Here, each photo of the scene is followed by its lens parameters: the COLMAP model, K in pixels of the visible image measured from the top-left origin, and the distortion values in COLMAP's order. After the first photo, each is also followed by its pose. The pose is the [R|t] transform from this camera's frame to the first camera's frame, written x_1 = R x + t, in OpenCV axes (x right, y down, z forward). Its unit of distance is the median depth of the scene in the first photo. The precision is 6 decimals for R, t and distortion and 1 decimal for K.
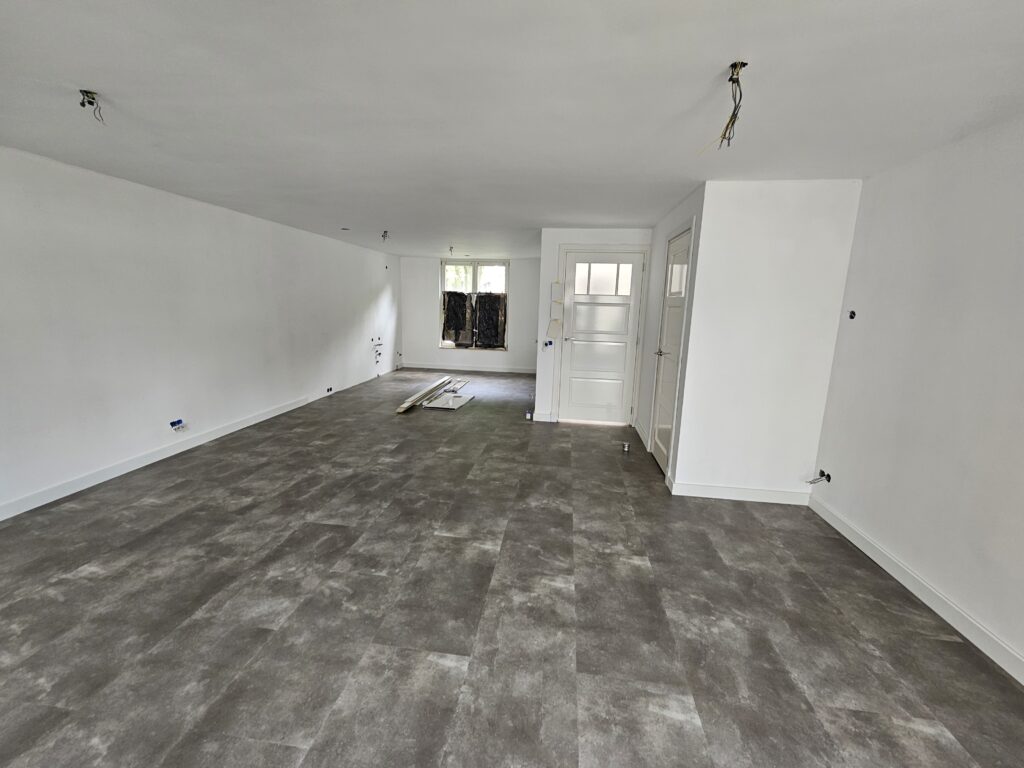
lens RADIAL K [[428.9, 0, 515.3], [0, 428.9, 377.1], [0, 0, 1]] dist [-0.003702, 0.002525]
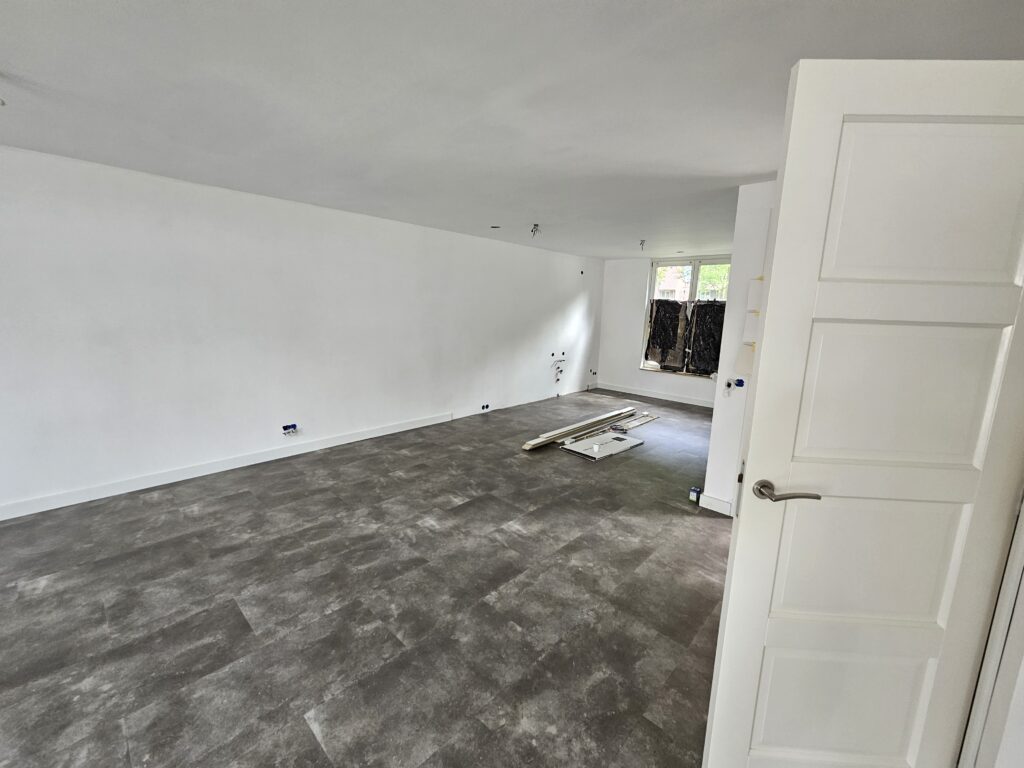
lens RADIAL K [[428.9, 0, 518.9], [0, 428.9, 371.7], [0, 0, 1]] dist [-0.003702, 0.002525]
pose [[0.812821, 0.085326, -0.576230, 0.300095], [-0.108120, 0.994124, -0.005305, -0.101234], [0.572392, 0.066614, 0.817270, 0.619110]]
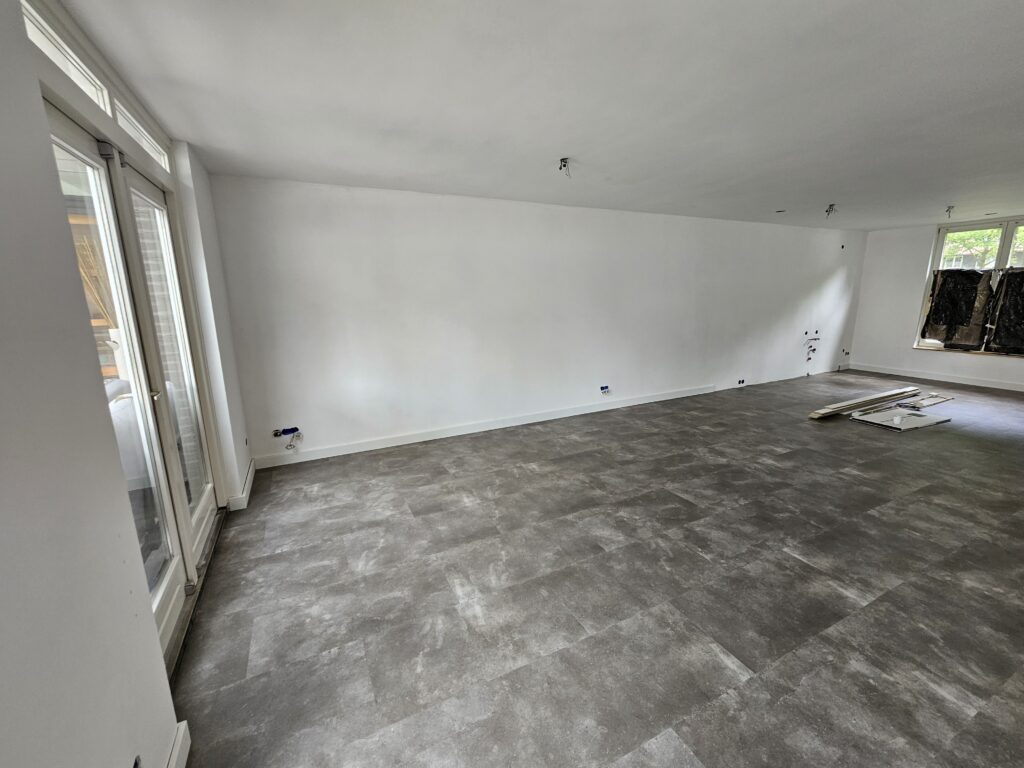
lens RADIAL K [[428.9, 0, 500.3], [0, 428.9, 378.1], [0, 0, 1]] dist [-0.003702, 0.002525]
pose [[0.540775, 0.130112, -0.831043, 0.171860], [-0.112423, 0.990281, 0.081887, 0.006809], [0.833621, 0.049146, 0.550147, 0.004807]]
